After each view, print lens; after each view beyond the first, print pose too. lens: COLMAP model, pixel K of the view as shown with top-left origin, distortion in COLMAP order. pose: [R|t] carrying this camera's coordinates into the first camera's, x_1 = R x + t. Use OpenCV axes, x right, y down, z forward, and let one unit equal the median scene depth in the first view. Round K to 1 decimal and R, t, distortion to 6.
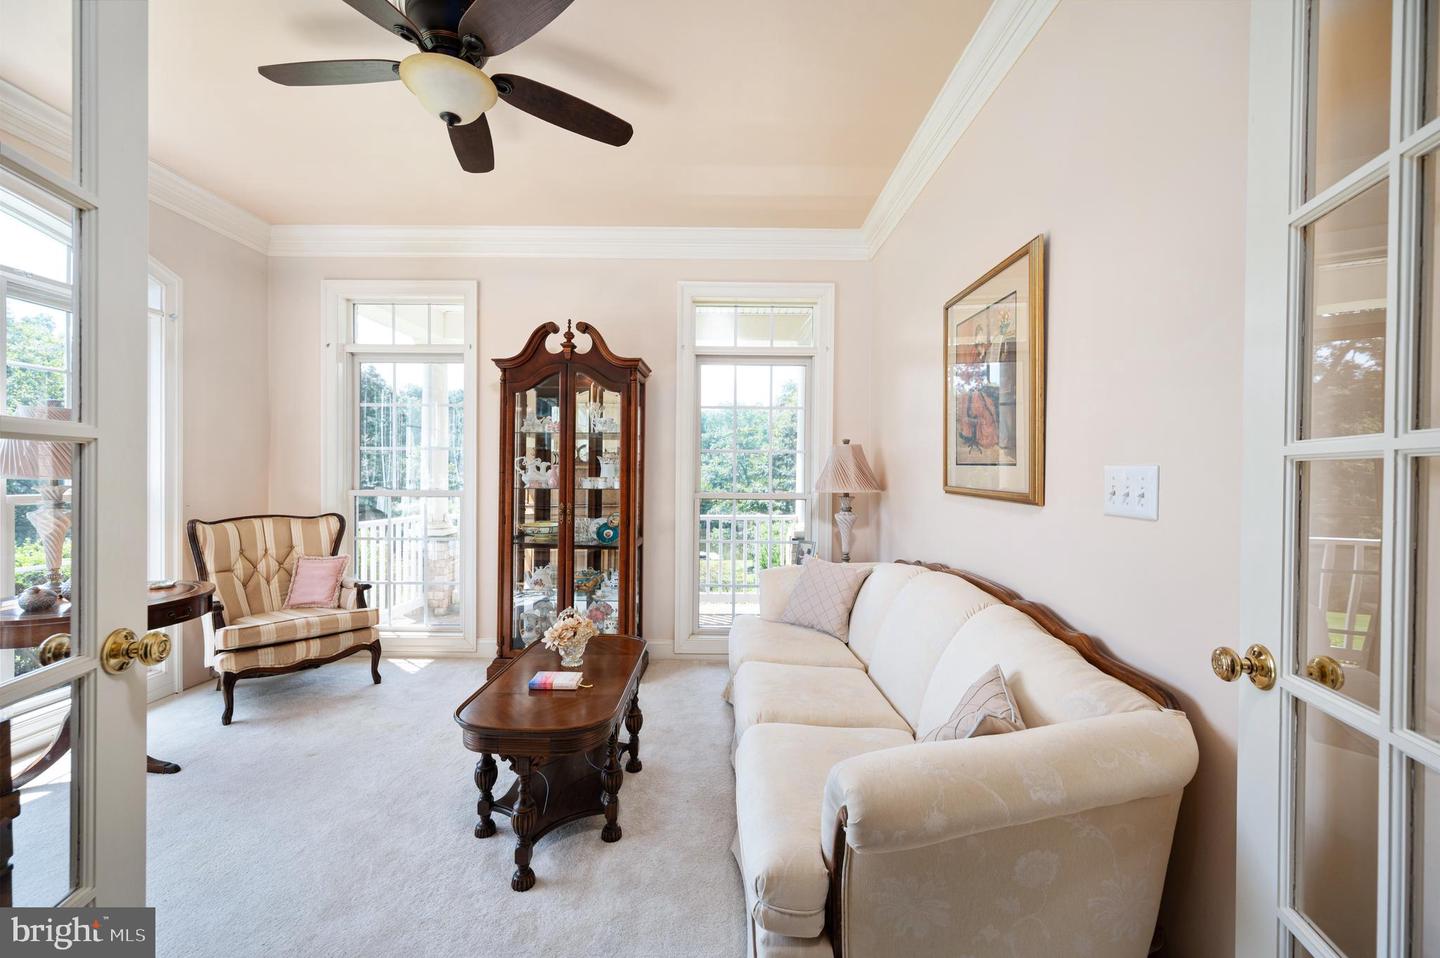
lens RADIAL K [[572.9, 0, 716.9], [0, 572.9, 476.4], [0, 0, 1]] dist [-0.001033, 0.000543]
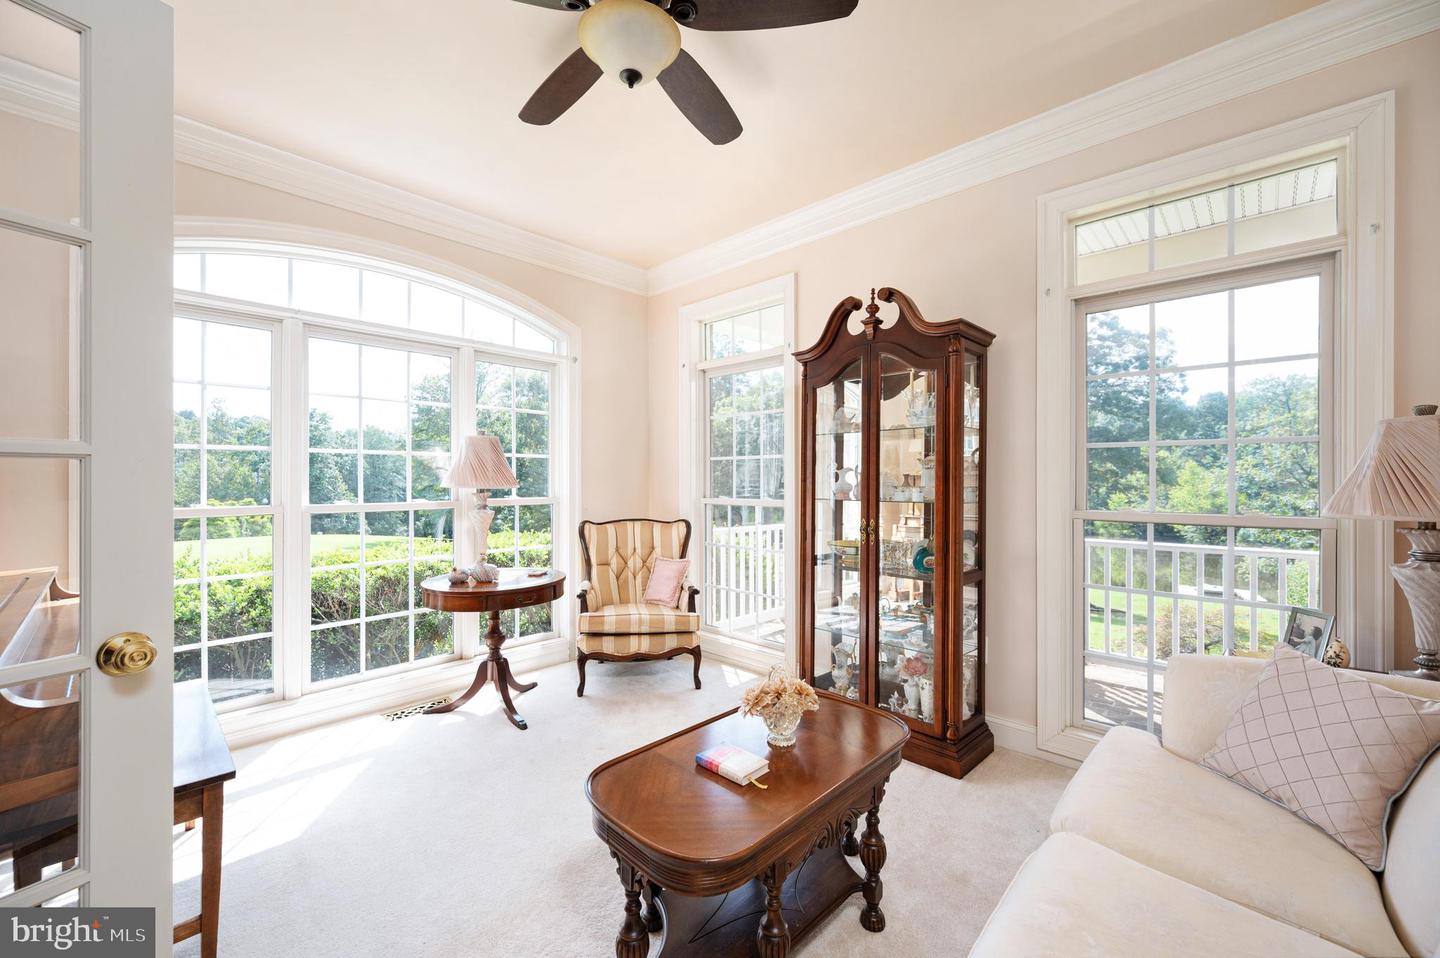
lens RADIAL K [[572.9, 0, 718.1], [0, 572.9, 476.9], [0, 0, 1]] dist [-0.001033, 0.000543]
pose [[0.720705, -0.010443, -0.693164, 0.139572], [0.001782, 0.999911, -0.013211, -0.001709], [0.693240, 0.008286, 0.720659, 0.279480]]
